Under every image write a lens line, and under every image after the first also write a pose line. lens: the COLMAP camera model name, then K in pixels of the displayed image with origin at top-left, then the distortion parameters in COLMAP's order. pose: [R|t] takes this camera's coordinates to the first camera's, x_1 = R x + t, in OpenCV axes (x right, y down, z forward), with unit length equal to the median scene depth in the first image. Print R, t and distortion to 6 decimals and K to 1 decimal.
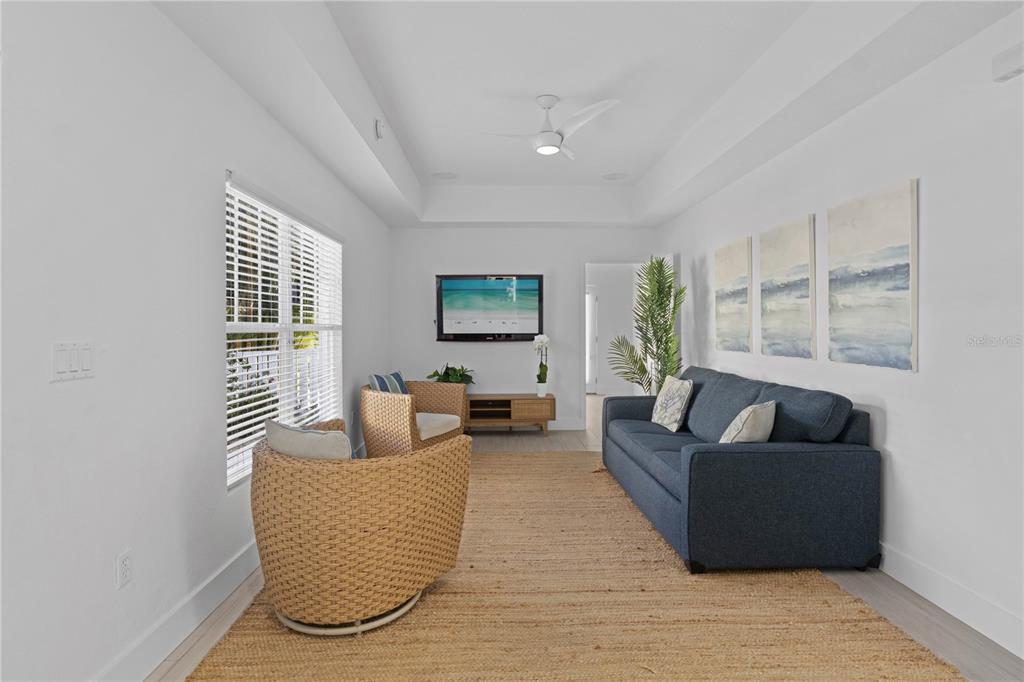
lens RADIAL K [[514.4, 0, 513.7], [0, 514.4, 327.7], [0, 0, 1]] dist [-0.001155, 0.000864]
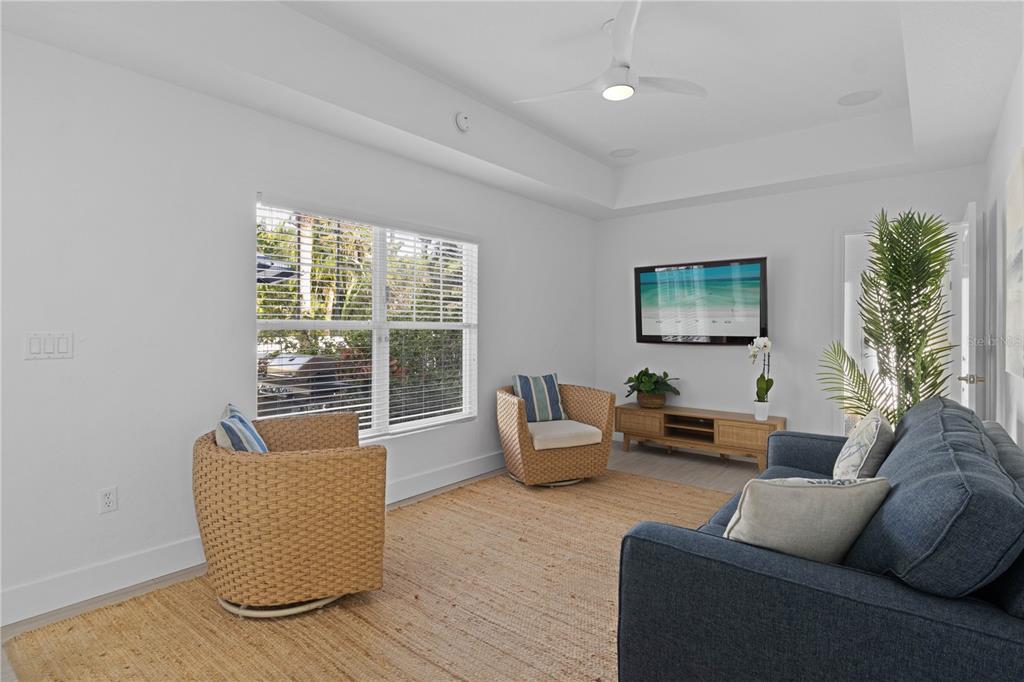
lens RADIAL K [[514.4, 0, 513.7], [0, 514.4, 327.7], [0, 0, 1]] dist [-0.001155, 0.000864]
pose [[0.751602, 0.005178, -0.659597, 0.283414], [-0.006140, 0.999981, 0.000853, 0.001144], [0.659589, 0.003409, 0.751619, 0.204146]]
